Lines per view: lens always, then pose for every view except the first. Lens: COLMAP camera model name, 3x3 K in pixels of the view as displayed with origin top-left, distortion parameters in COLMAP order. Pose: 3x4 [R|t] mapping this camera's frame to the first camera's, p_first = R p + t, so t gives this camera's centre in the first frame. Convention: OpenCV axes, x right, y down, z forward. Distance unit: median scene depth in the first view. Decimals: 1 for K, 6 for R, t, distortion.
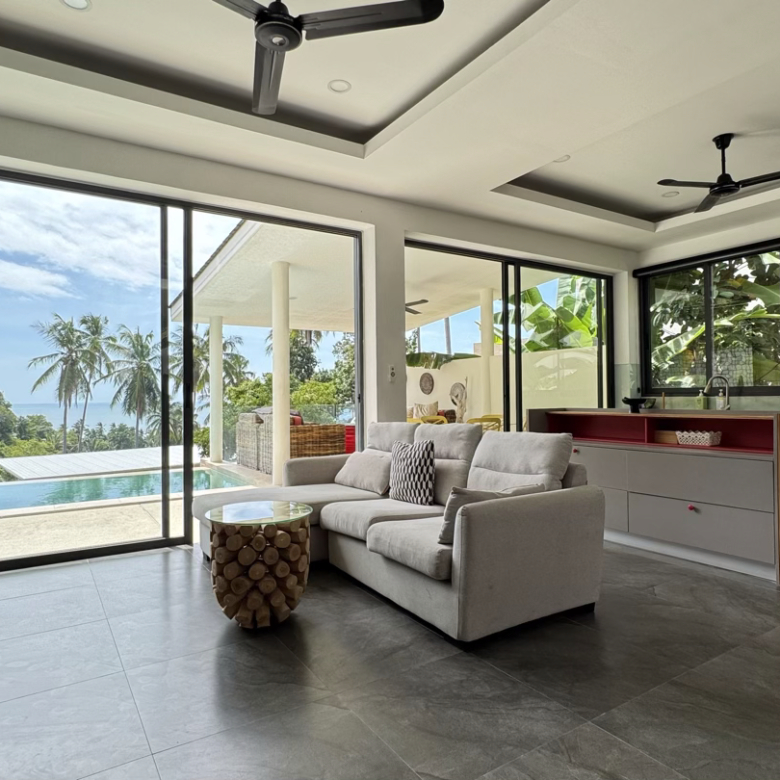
lens RADIAL K [[553.5, 0, 388.1], [0, 553.5, 386.5], [0, 0, 1]] dist [-0.004781, 0.005322]
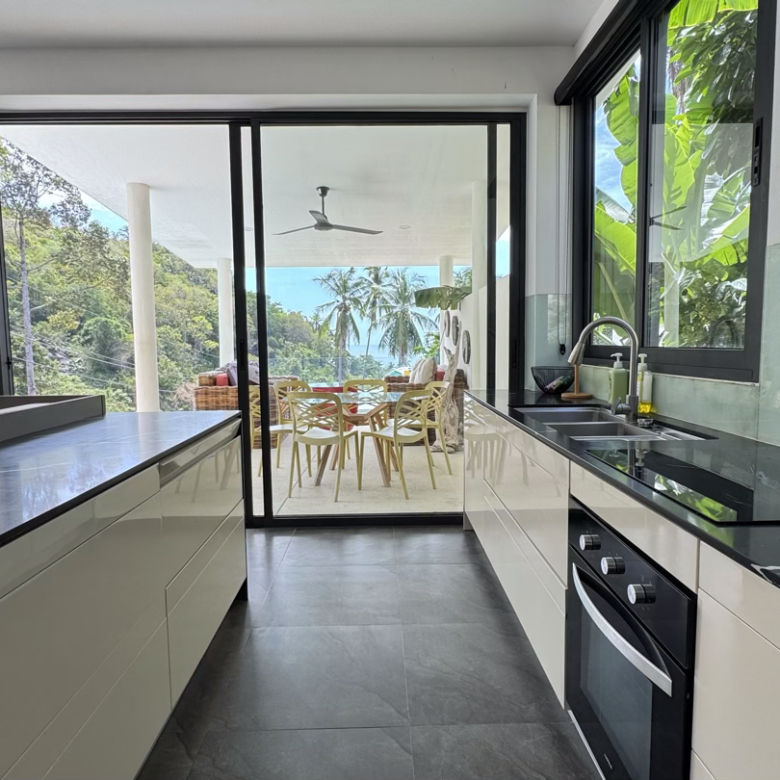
lens RADIAL K [[553.5, 0, 387.8], [0, 553.5, 387.0], [0, 0, 1]] dist [-0.004781, 0.005322]
pose [[0.853598, 0.043468, -0.519115, 0.408364], [0.011932, 0.994620, 0.102905, -0.008349], [0.520795, -0.094034, 0.848487, 0.363904]]
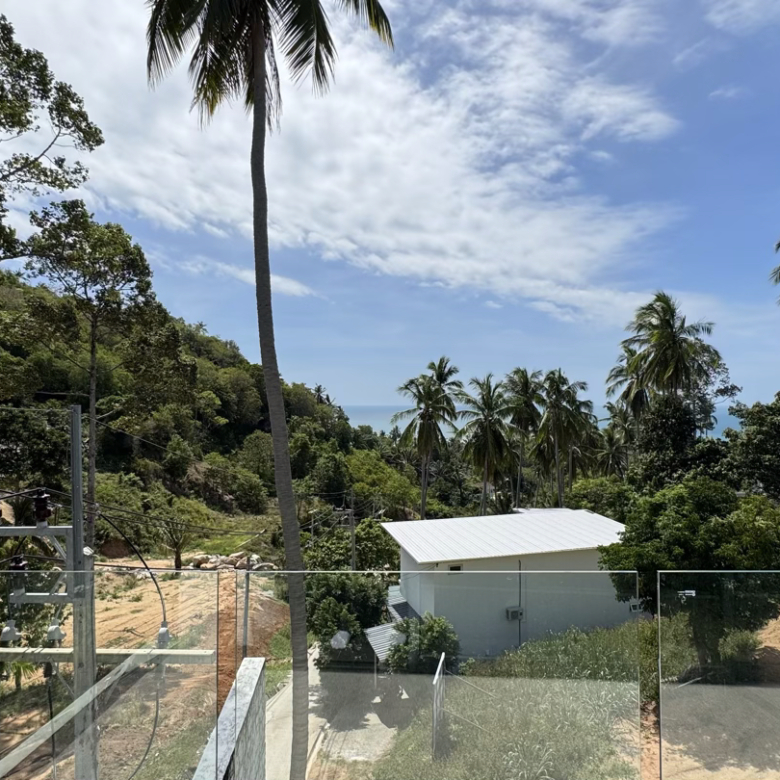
lens RADIAL K [[553.5, 0, 388.2], [0, 553.5, 388.0], [0, 0, 1]] dist [-0.004781, 0.005322]
pose [[0.872824, -0.003549, -0.488023, -0.561403], [0.000497, 0.999980, -0.006383, -0.425889], [0.488035, 0.005328, 0.872808, 0.171317]]
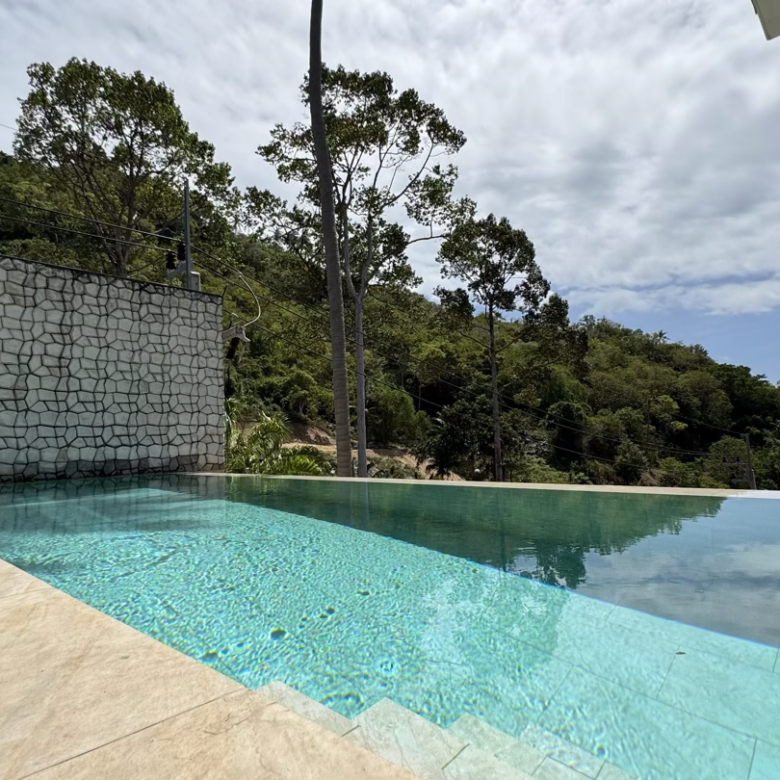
lens RADIAL K [[553.5, 0, 390.3], [0, 553.5, 387.5], [0, 0, 1]] dist [-0.004781, 0.005322]
pose [[0.238393, -0.087222, -0.967244, -0.152494], [0.049118, 0.995767, -0.077688, 0.108433], [0.969926, -0.028988, 0.241668, 0.727732]]
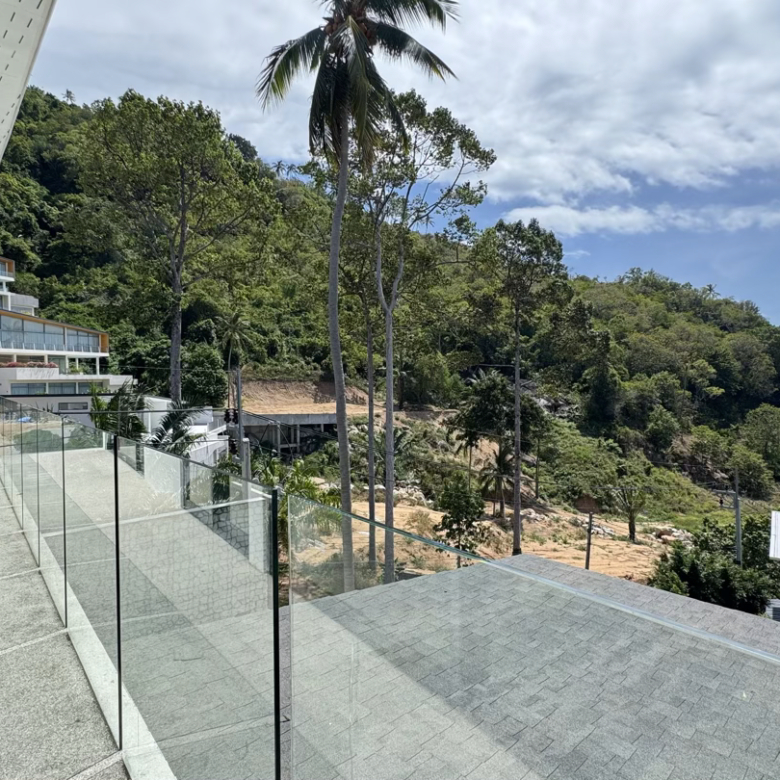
lens RADIAL K [[553.5, 0, 391.5], [0, 553.5, 386.6], [0, 0, 1]] dist [-0.004781, 0.005322]
pose [[0.169501, 0.026816, -0.985165, 0.269977], [0.024803, 0.999197, 0.031465, -0.401145], [0.985218, -0.029768, 0.168700, 0.754493]]
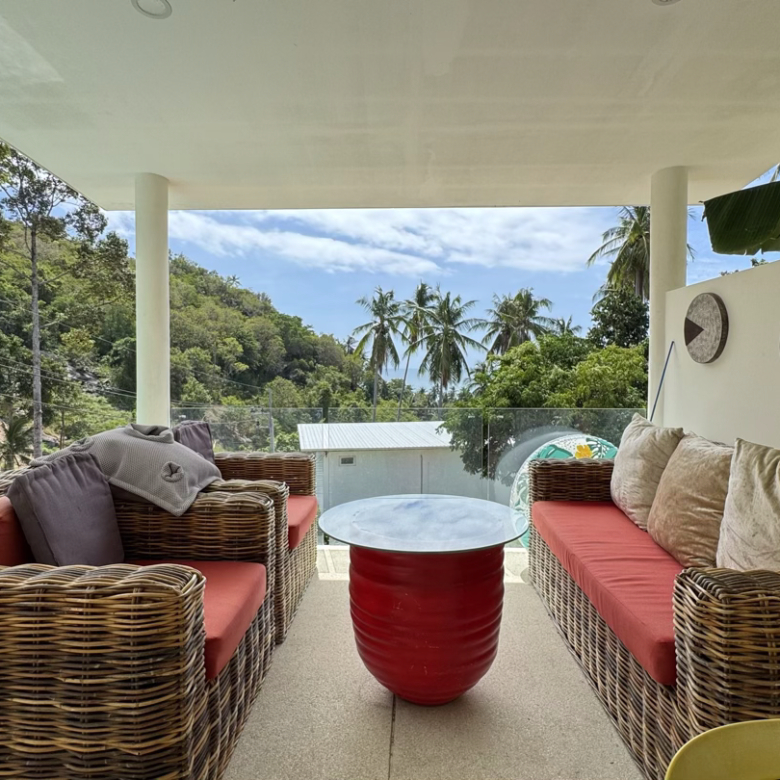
lens RADIAL K [[553.5, 0, 390.0], [0, 553.5, 390.2], [0, 0, 1]] dist [-0.004781, 0.005322]
pose [[0.825497, 0.036528, -0.563224, 0.058763], [0.000169, 0.997888, 0.064965, -0.001185], [0.564407, -0.053724, 0.823747, 0.786881]]
